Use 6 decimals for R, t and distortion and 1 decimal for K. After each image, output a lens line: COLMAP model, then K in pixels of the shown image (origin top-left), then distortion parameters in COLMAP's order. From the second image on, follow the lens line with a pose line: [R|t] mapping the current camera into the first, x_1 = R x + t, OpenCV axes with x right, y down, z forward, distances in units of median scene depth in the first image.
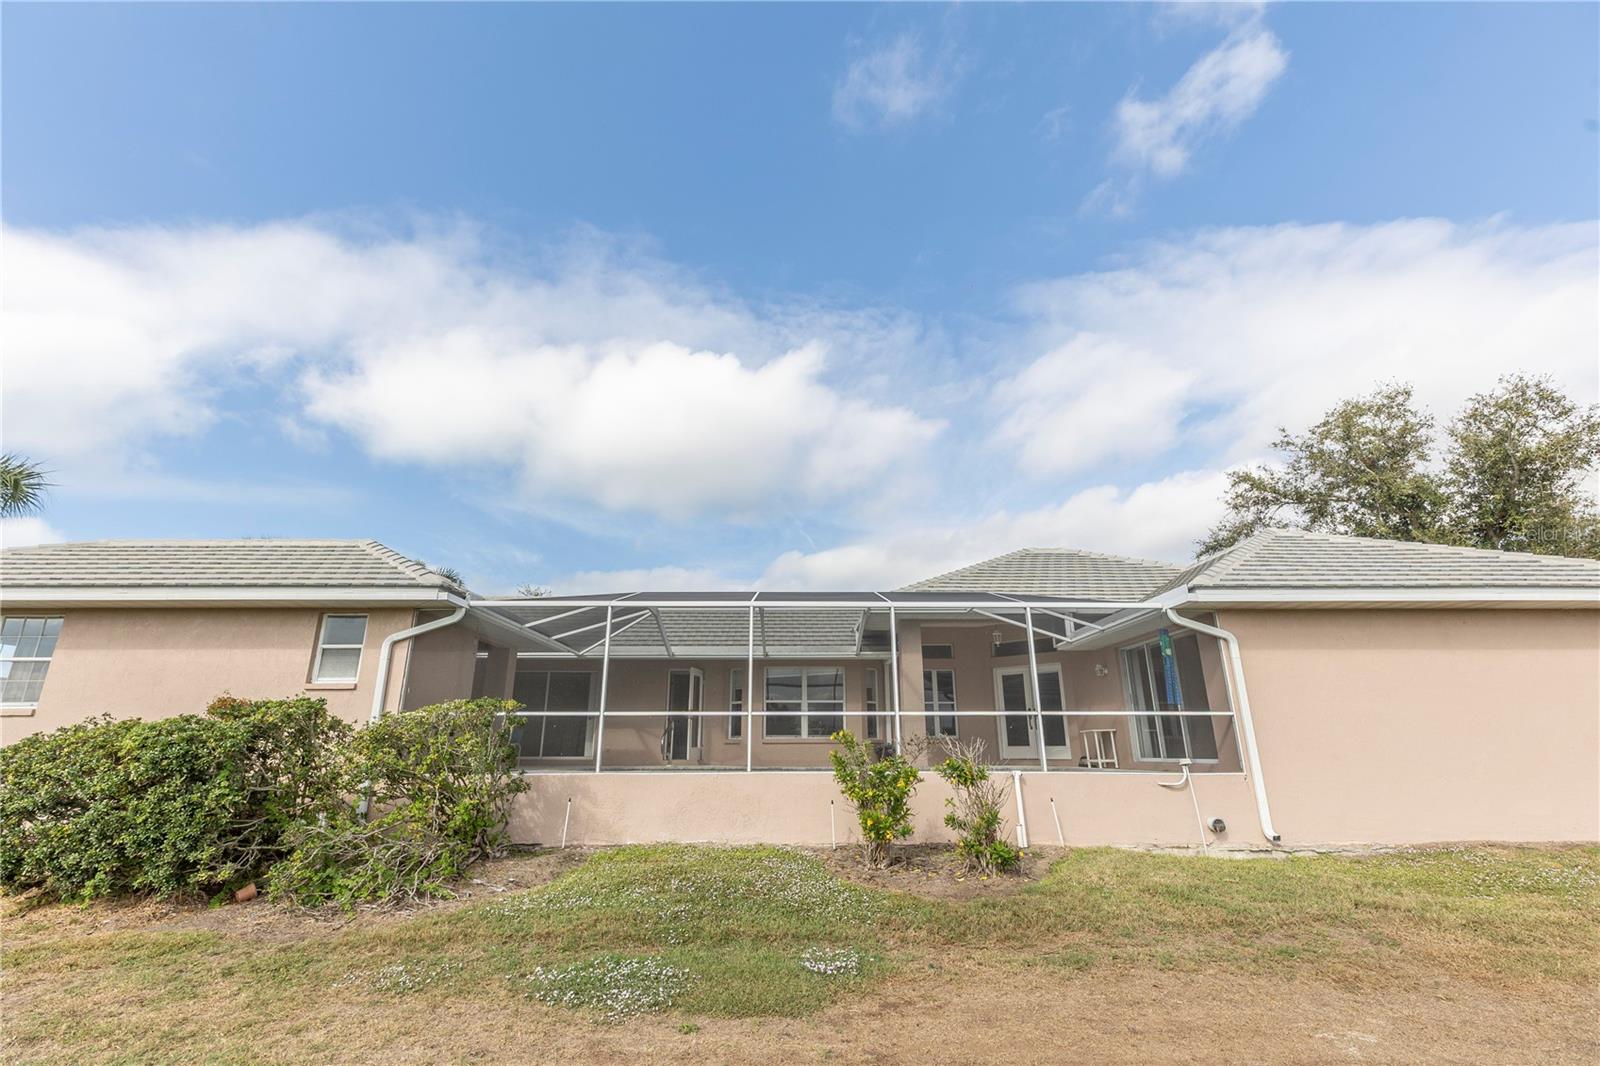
lens RADIAL K [[707.6, 0, 800.0], [0, 707.6, 533.0], [0, 0, 1]] dist [0.010348, -0.000550]
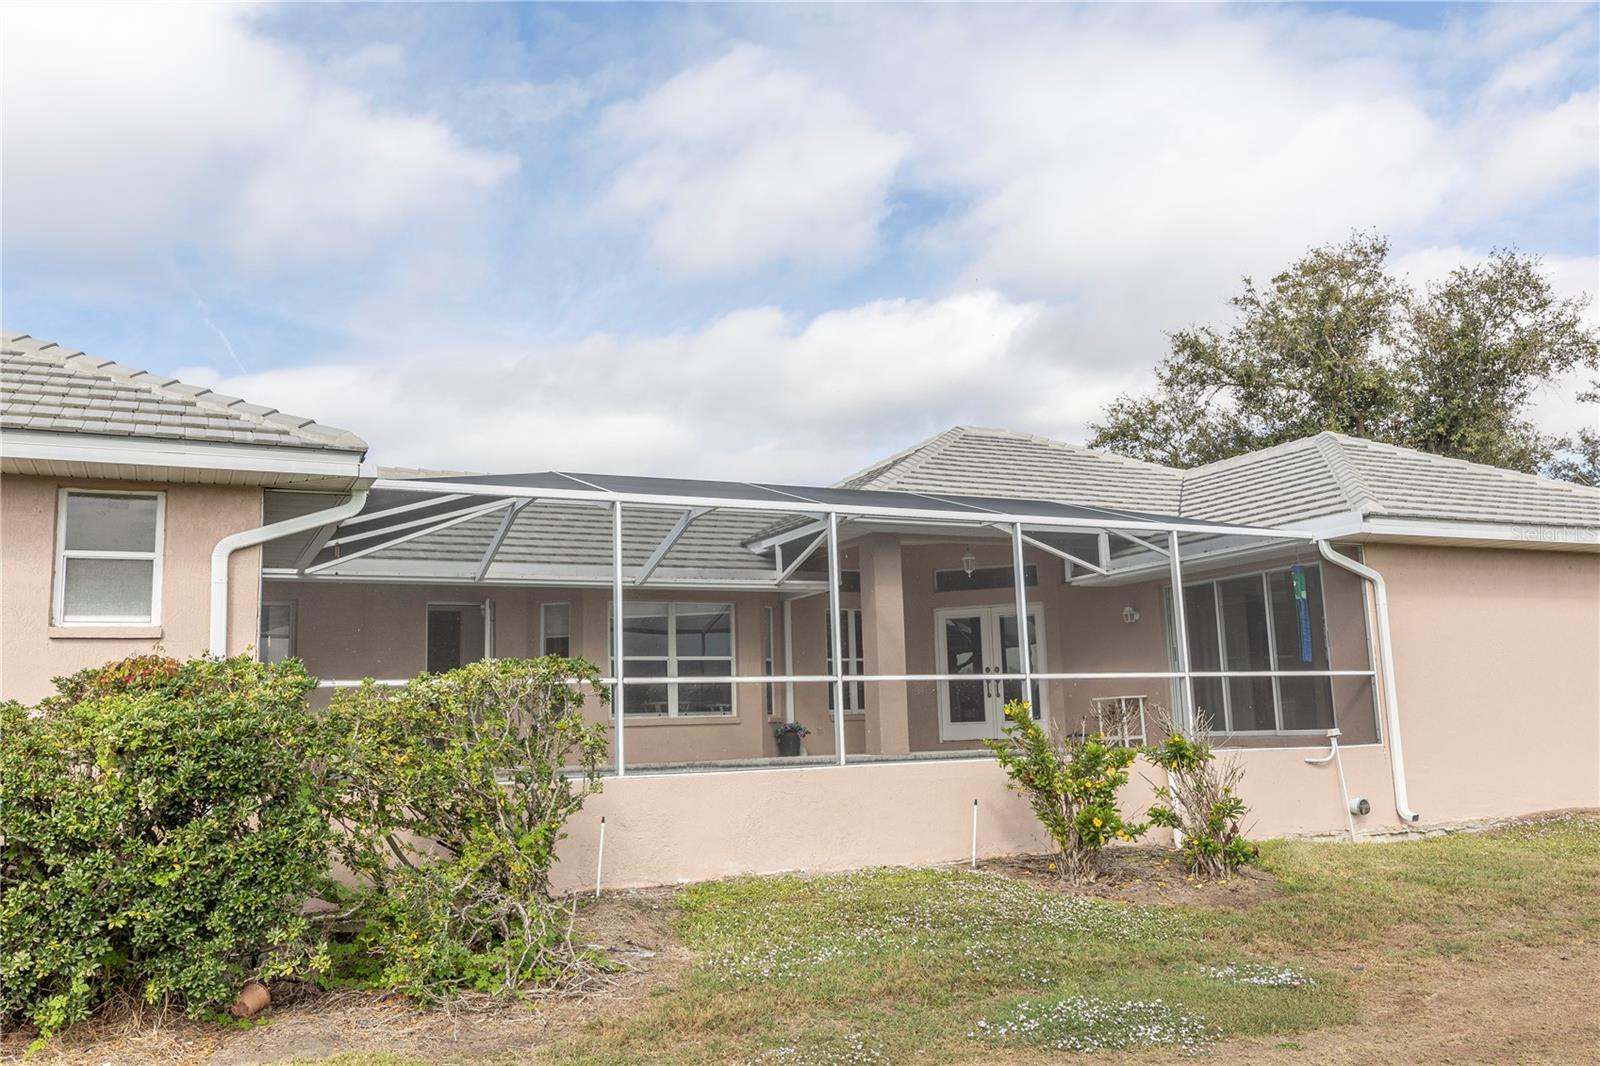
lens RADIAL K [[1267.9, 0, 800.0], [0, 1267.9, 533.0], [0, 0, 1]] dist [0.001318, 0.007092]
pose [[0.909952, 0.038571, 0.412916, -0.561214], [-0.094389, 0.988796, 0.115642, -0.004979], [-0.403829, -0.144203, 0.903398, -0.004190]]
